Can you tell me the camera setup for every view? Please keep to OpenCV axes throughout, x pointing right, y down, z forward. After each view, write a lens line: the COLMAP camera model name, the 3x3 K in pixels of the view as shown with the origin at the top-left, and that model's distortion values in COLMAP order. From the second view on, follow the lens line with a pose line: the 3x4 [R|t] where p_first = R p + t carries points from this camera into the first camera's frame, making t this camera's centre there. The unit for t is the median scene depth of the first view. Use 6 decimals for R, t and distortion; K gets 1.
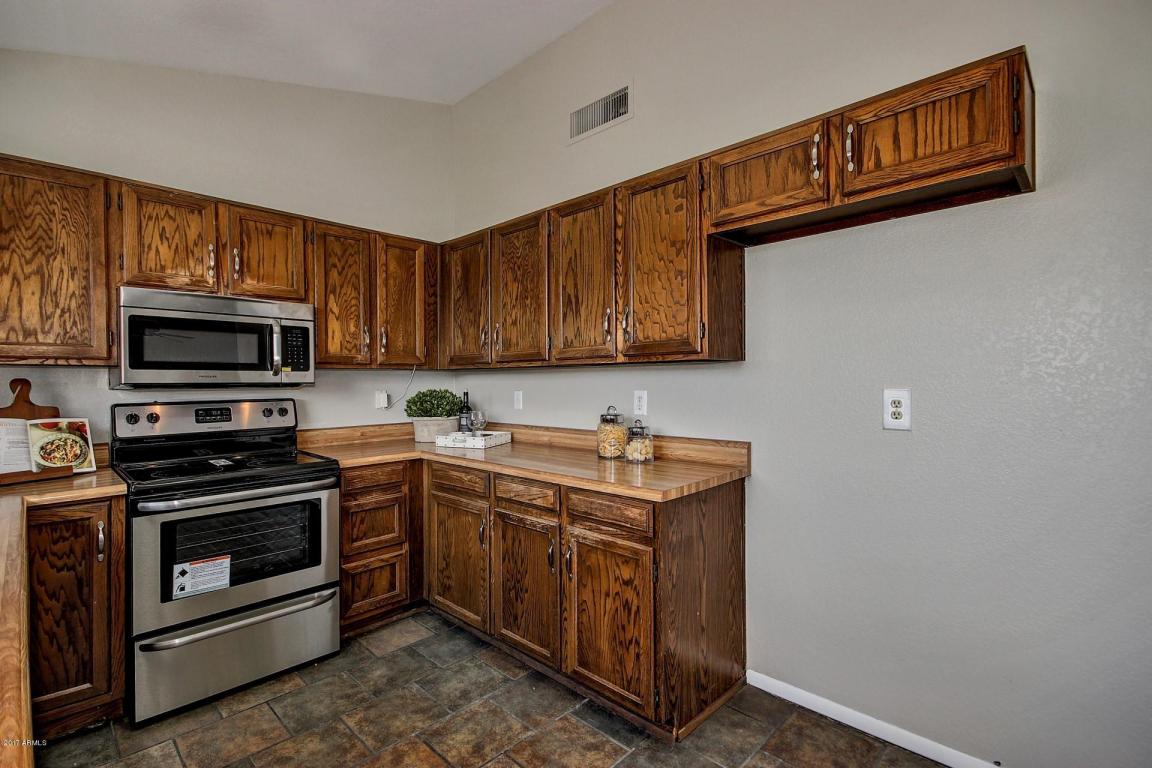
lens RADIAL K [[530.1, 0, 567.6], [0, 530.1, 384.0], [0, 0, 1]] dist [0.001232, -0.004712]
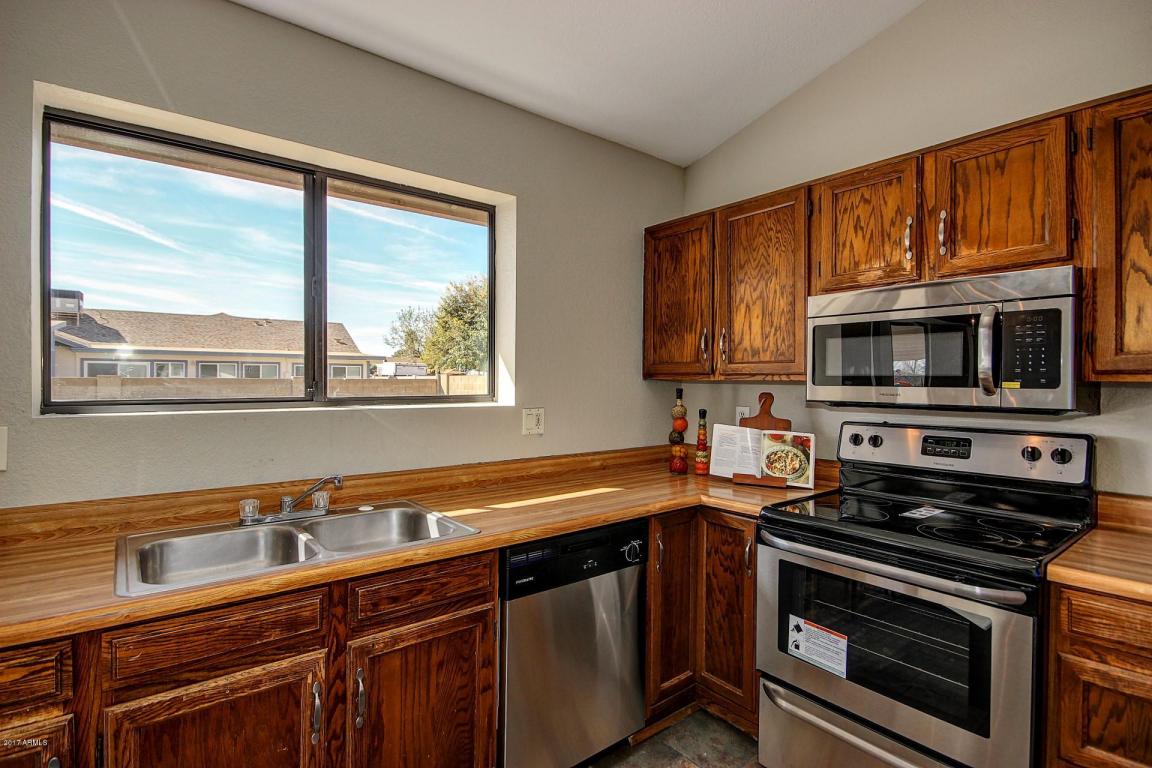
lens RADIAL K [[562.5, 0, 568.9], [0, 562.5, 381.8], [0, 0, 1]] dist [0.006156, -0.002041]
pose [[-0.127360, 0.008506, -0.991820, 0.191008], [-0.010770, 0.999892, 0.009959, -0.037846], [0.991798, 0.011950, -0.127254, 0.682771]]
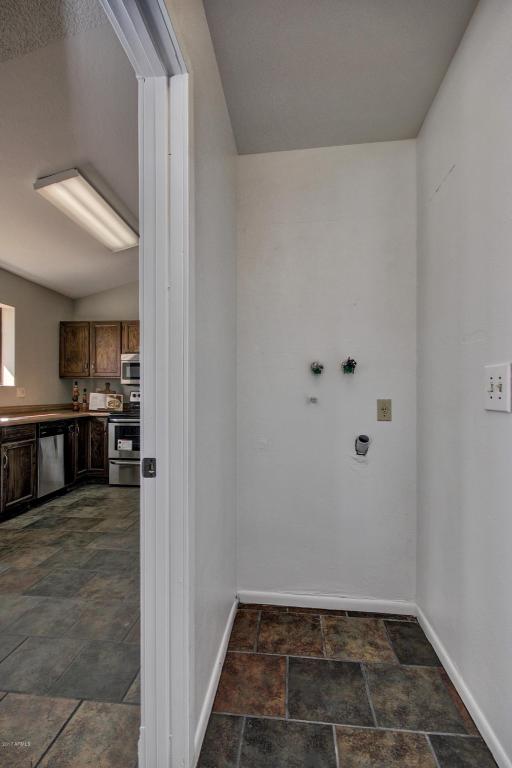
lens RADIAL K [[353.4, 0, 254.4], [0, 353.4, 391.4], [0, 0, 1]] dist [0.001232, -0.004712]
pose [[0.617494, 0.006656, -0.786547, 1.330065], [-0.008999, 0.999959, 0.001398, 0.033943], [0.786524, 0.006215, 0.617529, 0.289386]]
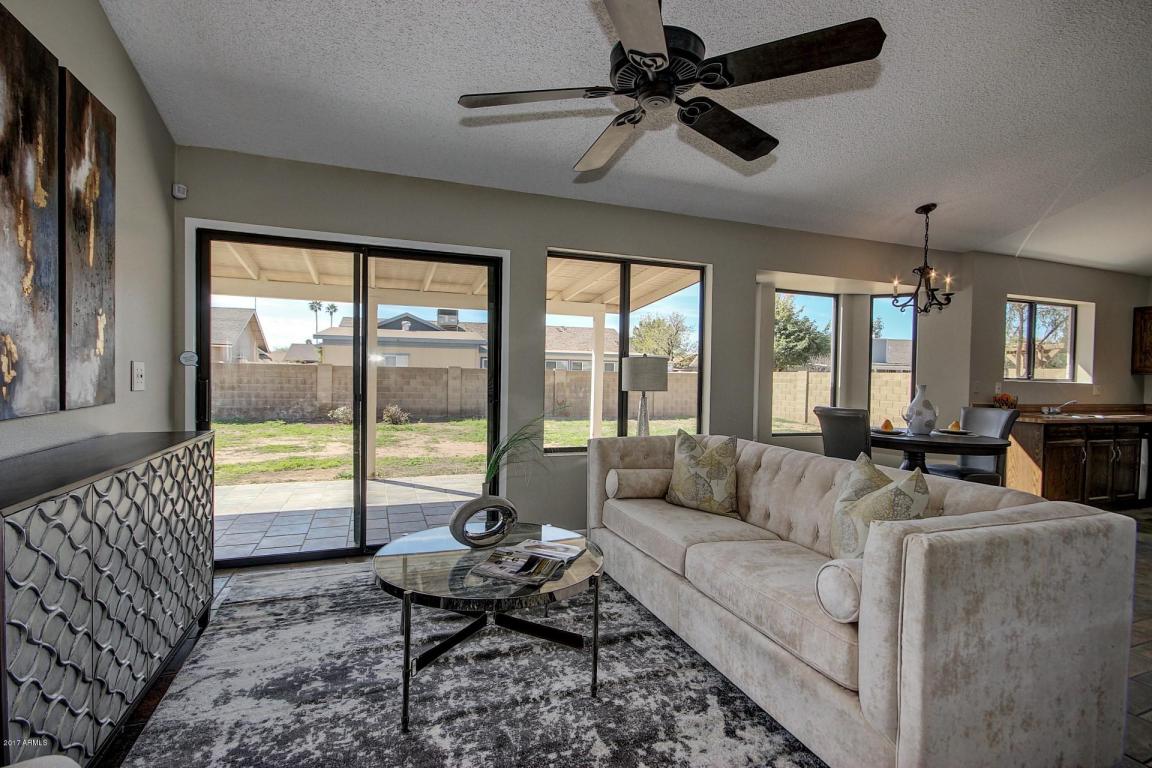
lens RADIAL K [[530.1, 0, 576.8], [0, 530.1, 381.2], [0, 0, 1]] dist [0.001232, -0.004712]
pose [[-0.428691, 0.008666, -0.903409, 2.658501], [-0.024010, 0.999492, 0.020981, 0.015190], [0.903132, 0.030685, -0.428265, -0.765918]]
